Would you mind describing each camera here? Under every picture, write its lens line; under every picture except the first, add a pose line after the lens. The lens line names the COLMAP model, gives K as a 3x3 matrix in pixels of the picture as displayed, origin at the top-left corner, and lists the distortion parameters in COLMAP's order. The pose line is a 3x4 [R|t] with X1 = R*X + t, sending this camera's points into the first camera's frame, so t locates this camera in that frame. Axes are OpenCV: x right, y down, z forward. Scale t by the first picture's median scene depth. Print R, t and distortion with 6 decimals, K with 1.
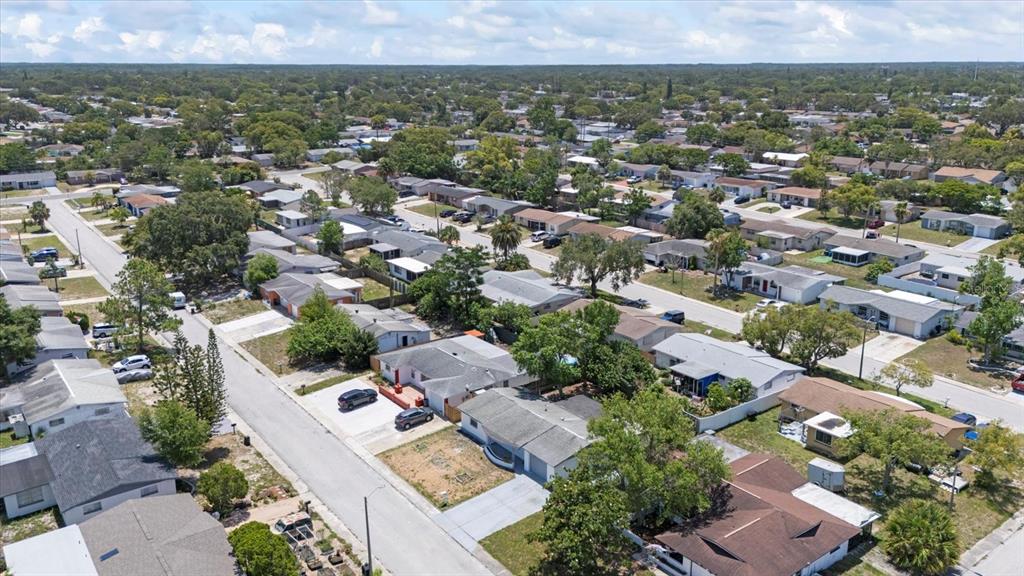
lens RADIAL K [[753.0, 0, 512.0], [0, 753.0, 288.0], [0, 0, 1]] dist [0.080647, -0.057868]
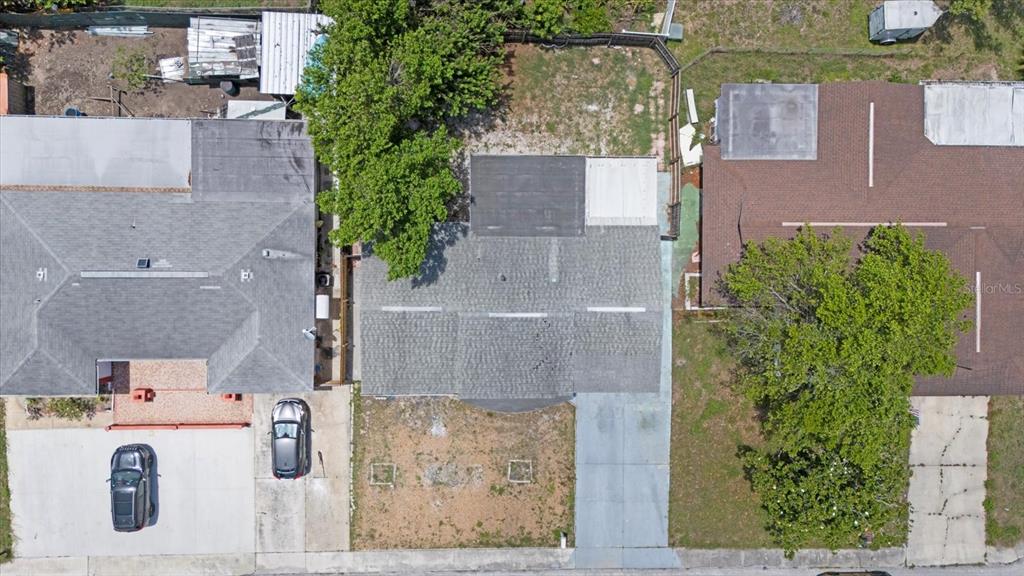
lens RADIAL K [[753.0, 0, 512.0], [0, 753.0, 288.0], [0, 0, 1]] dist [0.080647, -0.057868]
pose [[0.607907, -0.793256, 0.034565, 0.025419], [0.162374, 0.166810, 0.972527, -0.331834], [-0.777229, -0.585593, 0.230209, 0.871256]]
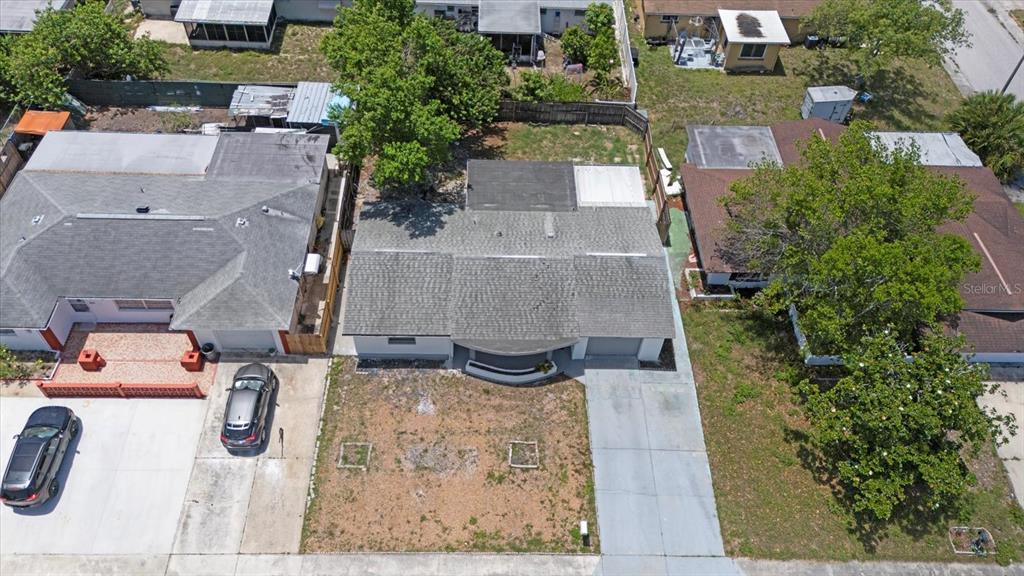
lens RADIAL K [[753.0, 0, 512.0], [0, 753.0, 288.0], [0, 0, 1]] dist [0.080647, -0.057868]
pose [[0.588754, -0.598321, 0.543490, -0.247488], [0.172951, 0.750051, 0.638367, -0.133284], [-0.789593, -0.281844, 0.545075, 0.703745]]
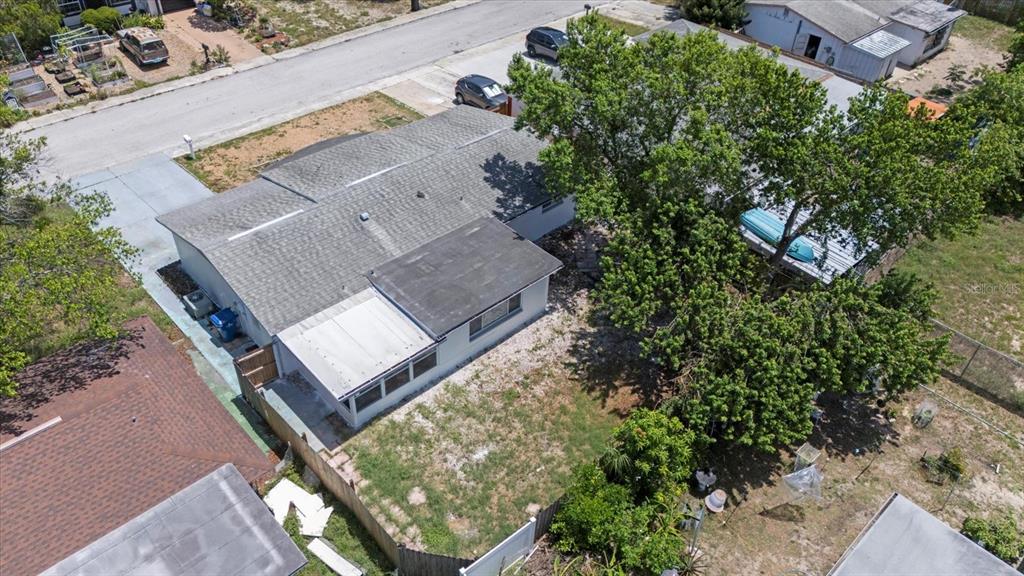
lens RADIAL K [[753.0, 0, 512.0], [0, 753.0, 288.0], [0, 0, 1]] dist [0.080647, -0.057868]
pose [[0.099591, 0.640987, -0.761063, 0.384632], [-0.309222, 0.746932, 0.588621, -0.051856], [0.945761, 0.176716, 0.272595, 0.942355]]
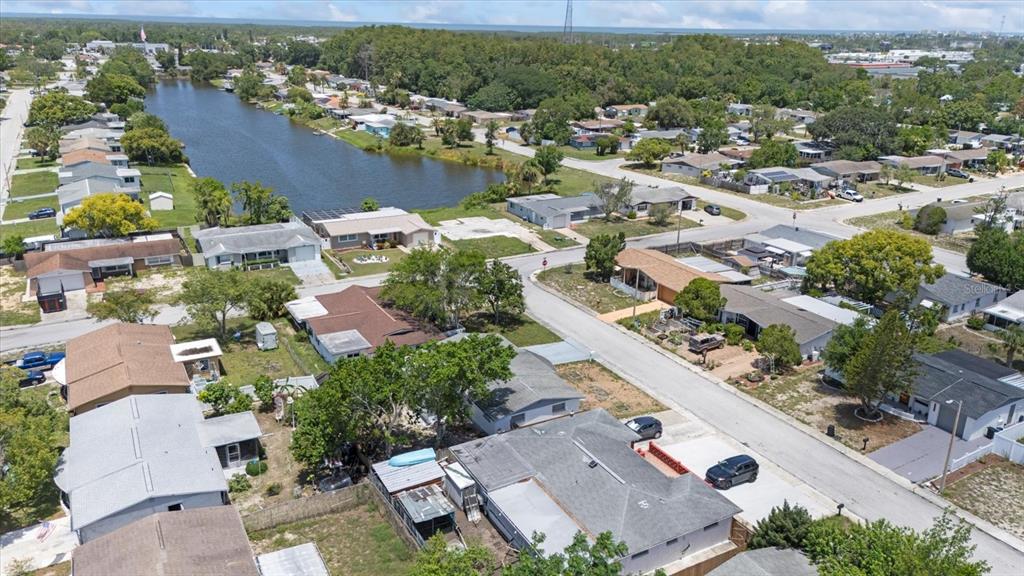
lens RADIAL K [[753.0, 0, 512.0], [0, 753.0, 288.0], [0, 0, 1]] dist [0.080647, -0.057868]
pose [[-0.990324, -0.061246, 0.124526, -0.092146], [0.022006, 0.816677, 0.576675, -0.429770], [-0.137016, 0.573835, -0.807428, 1.651938]]
